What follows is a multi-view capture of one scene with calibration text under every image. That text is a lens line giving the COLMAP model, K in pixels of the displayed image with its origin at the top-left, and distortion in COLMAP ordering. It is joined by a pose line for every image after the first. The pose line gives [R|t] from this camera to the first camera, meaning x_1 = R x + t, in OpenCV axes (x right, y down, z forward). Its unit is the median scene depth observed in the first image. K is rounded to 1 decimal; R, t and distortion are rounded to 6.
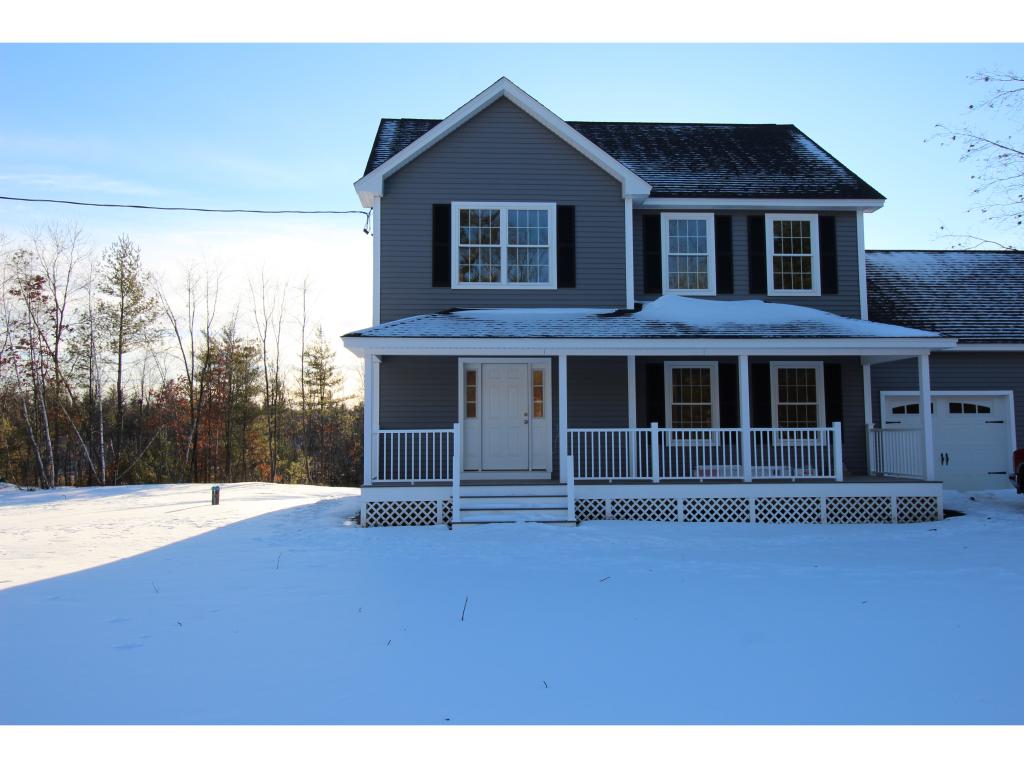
lens RADIAL K [[833.2, 0, 497.7], [0, 833.2, 377.8], [0, 0, 1]] dist [-0.000971, 0.004270]
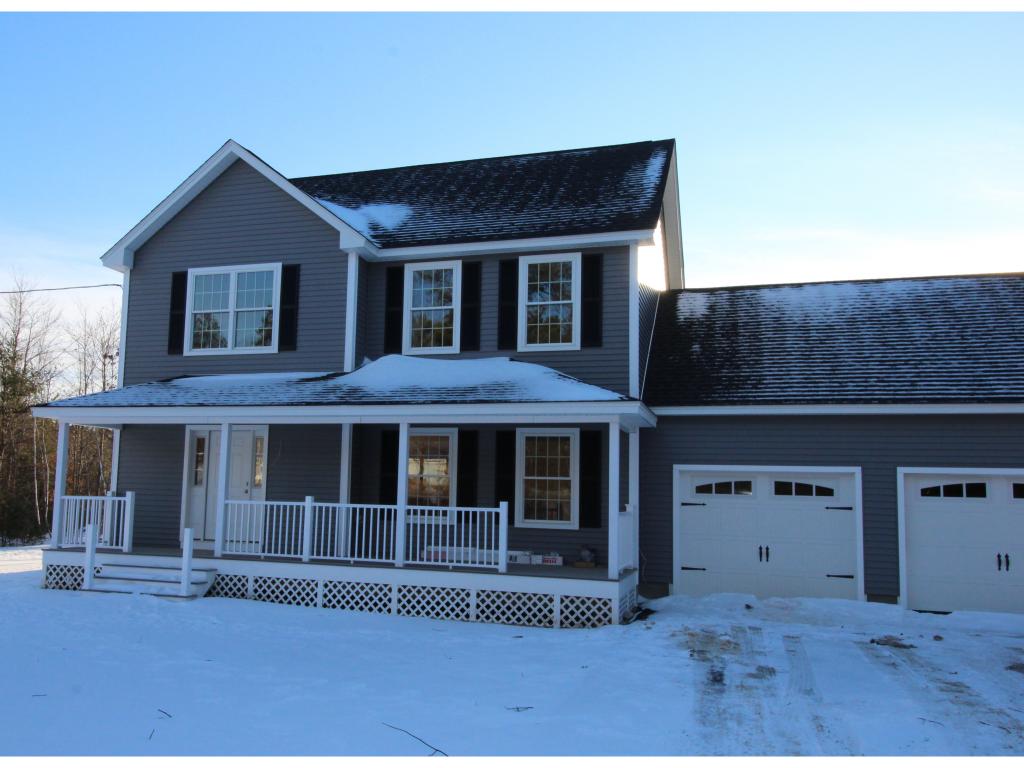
lens RADIAL K [[970.1, 0, 471.9], [0, 970.1, 379.8], [0, 0, 1]] dist [-0.017437, 0.000000]
pose [[0.921226, -0.020841, -0.388468, 0.698484], [-0.005465, 0.997772, -0.066488, -0.003349], [0.388988, 0.063374, 0.919060, 0.072340]]
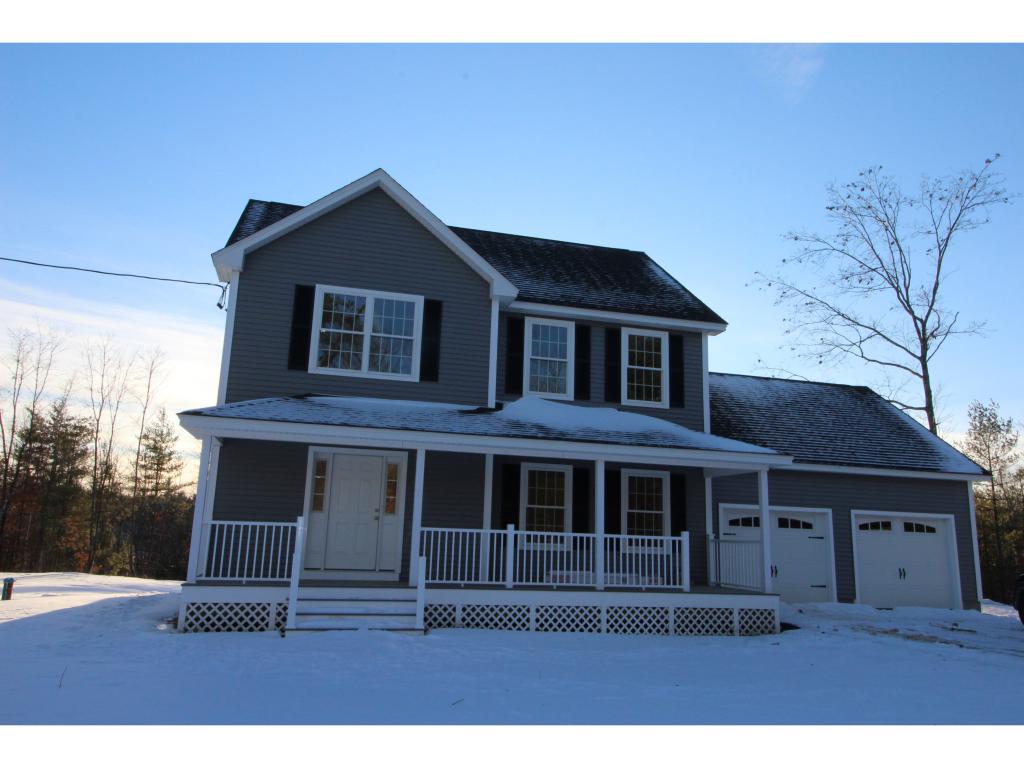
lens RADIAL K [[778.4, 0, 512.2], [0, 778.4, 379.2], [0, 0, 1]] dist [0.014562, 0.004544]
pose [[0.976742, 0.079326, 0.199204, -0.004388], [-0.053420, 0.989781, -0.132214, 0.005331], [-0.207656, 0.118498, 0.970998, 0.086959]]
